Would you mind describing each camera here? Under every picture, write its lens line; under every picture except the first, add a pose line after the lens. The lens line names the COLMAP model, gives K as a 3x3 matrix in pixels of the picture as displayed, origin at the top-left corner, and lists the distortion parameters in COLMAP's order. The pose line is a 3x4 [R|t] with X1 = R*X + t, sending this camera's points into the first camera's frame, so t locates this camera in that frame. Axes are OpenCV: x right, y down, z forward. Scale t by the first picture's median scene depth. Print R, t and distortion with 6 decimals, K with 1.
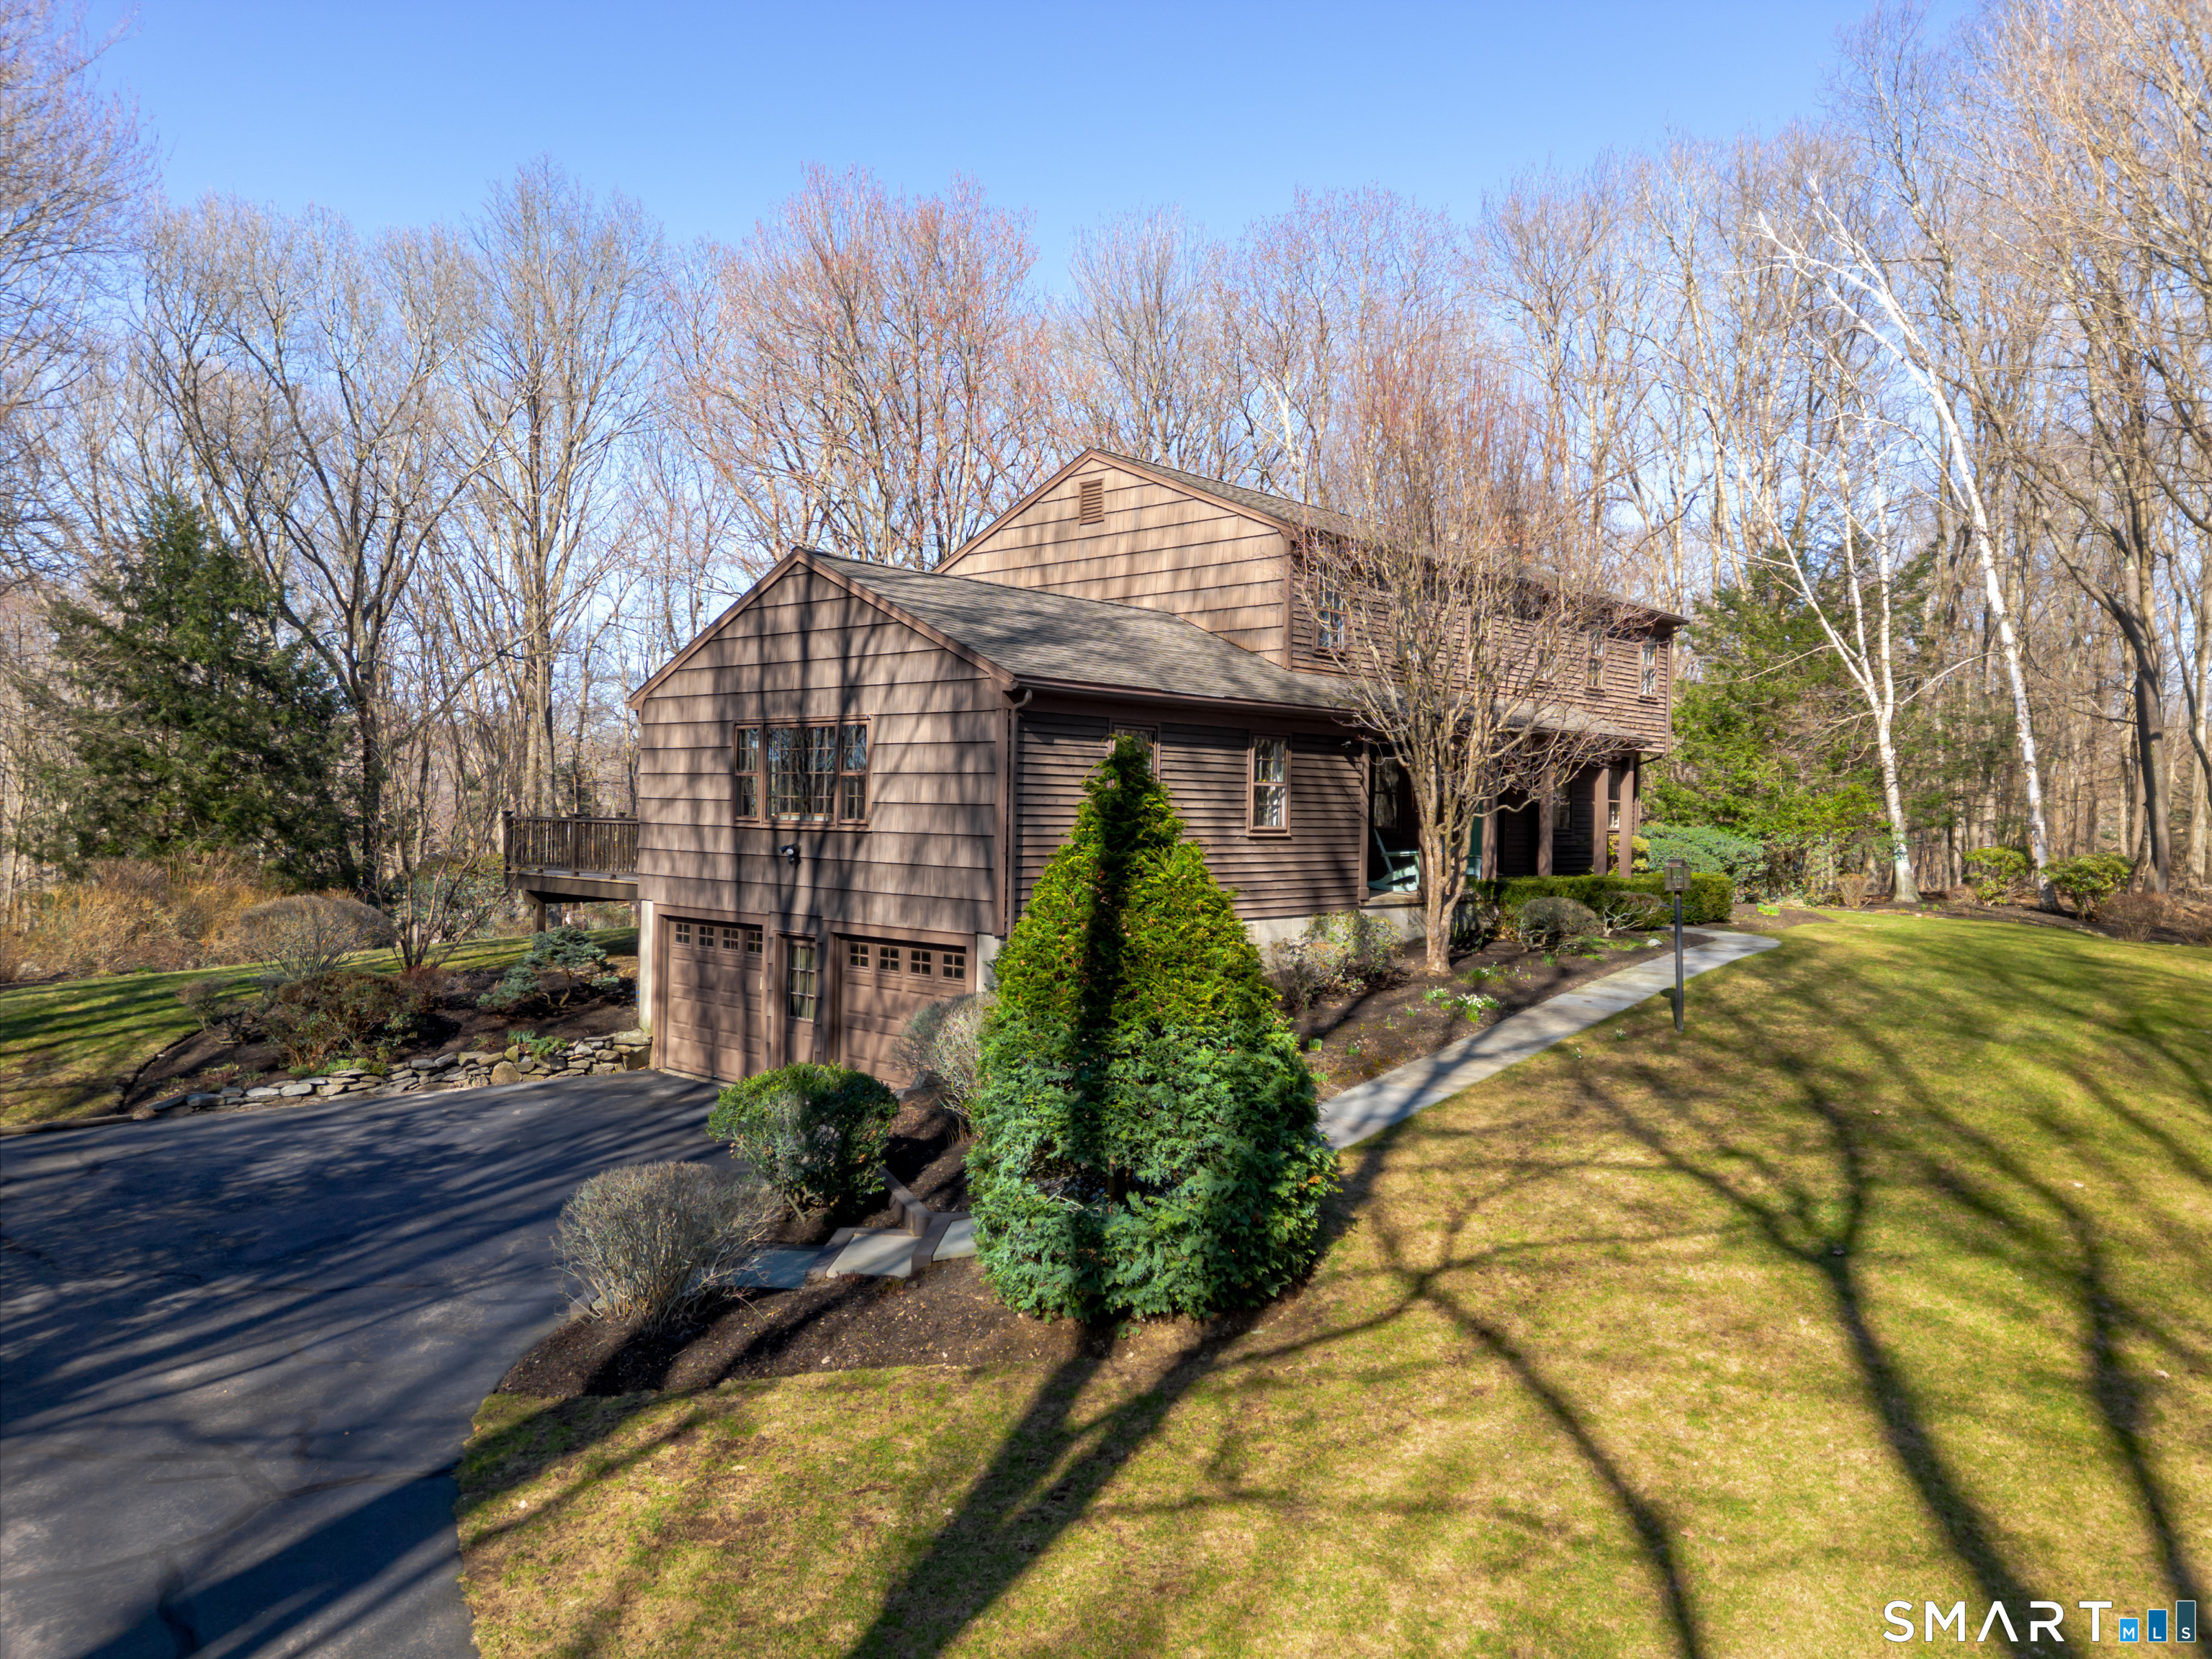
lens RADIAL K [[1544.8, 0, 1105.3], [0, 1544.8, 833.3], [0, 0, 1]] dist [0.022401, -0.001304]
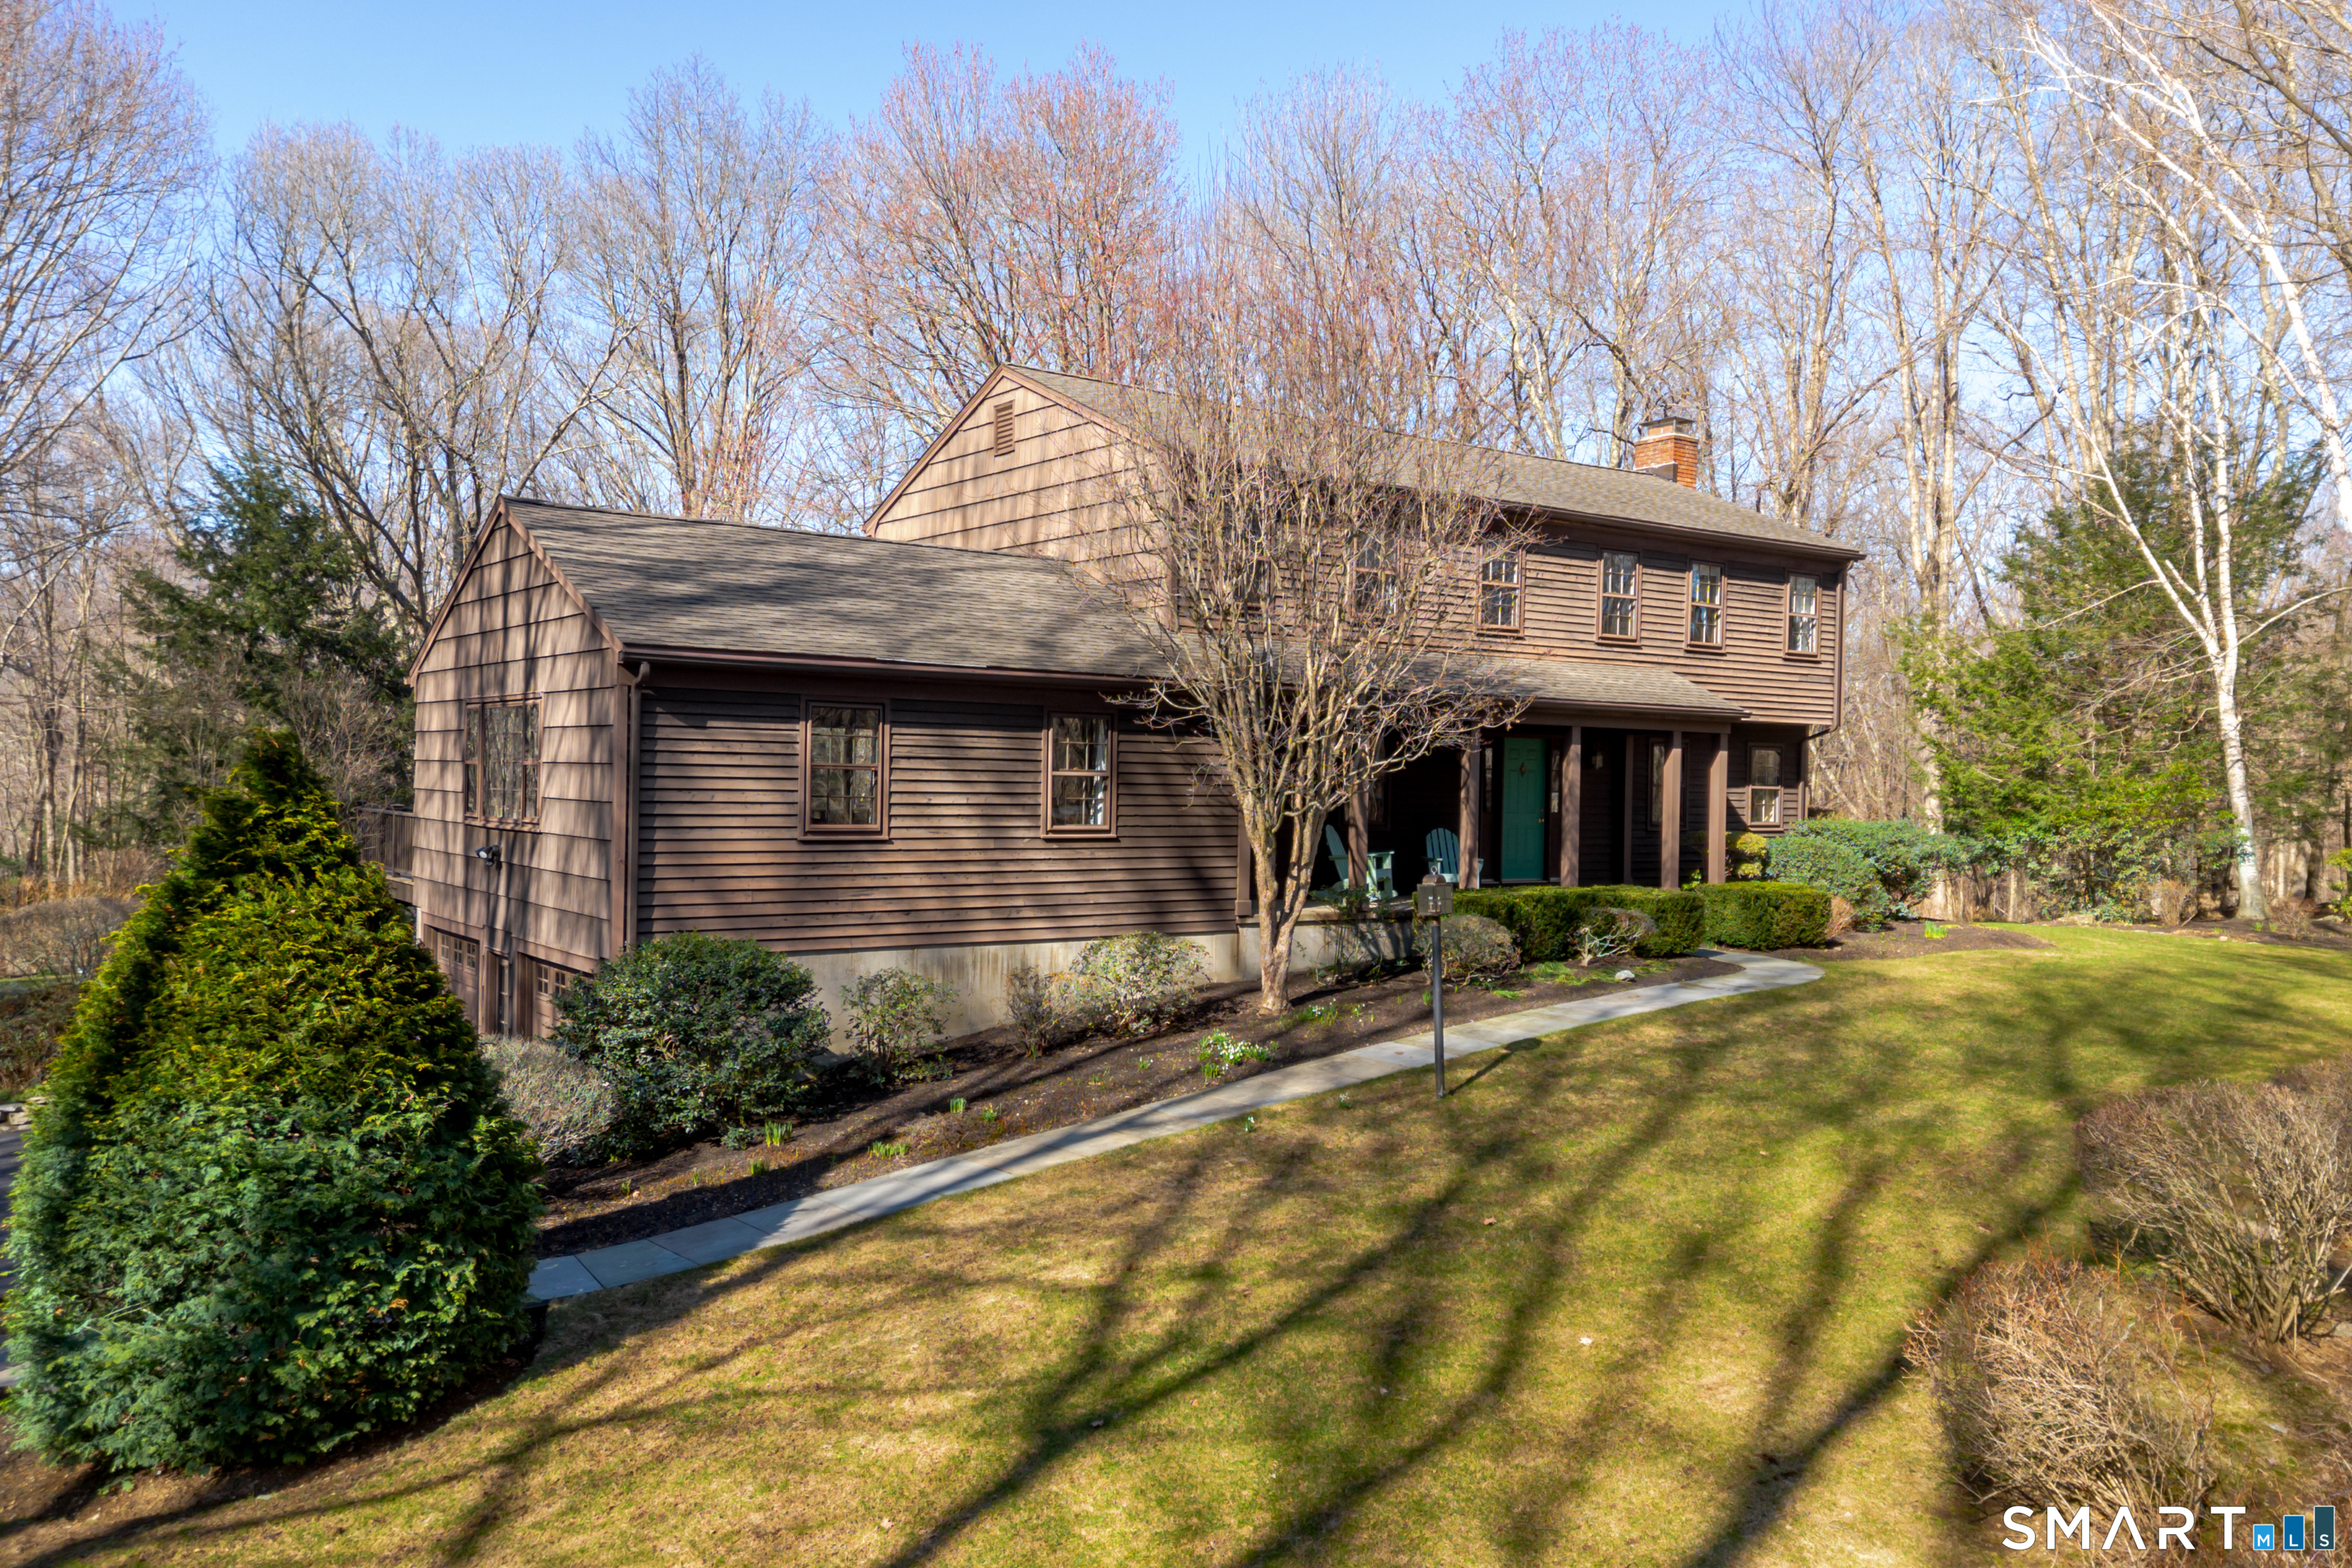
lens RADIAL K [[1822.8, 0, 1177.5], [0, 1822.8, 791.1], [0, 0, 1]] dist [0.024653, -0.012684]
pose [[0.987014, -0.000459, -0.160631, 0.304564], [-0.001820, 0.999900, -0.014040, -0.008865], [0.160621, 0.014150, 0.986915, 0.069460]]
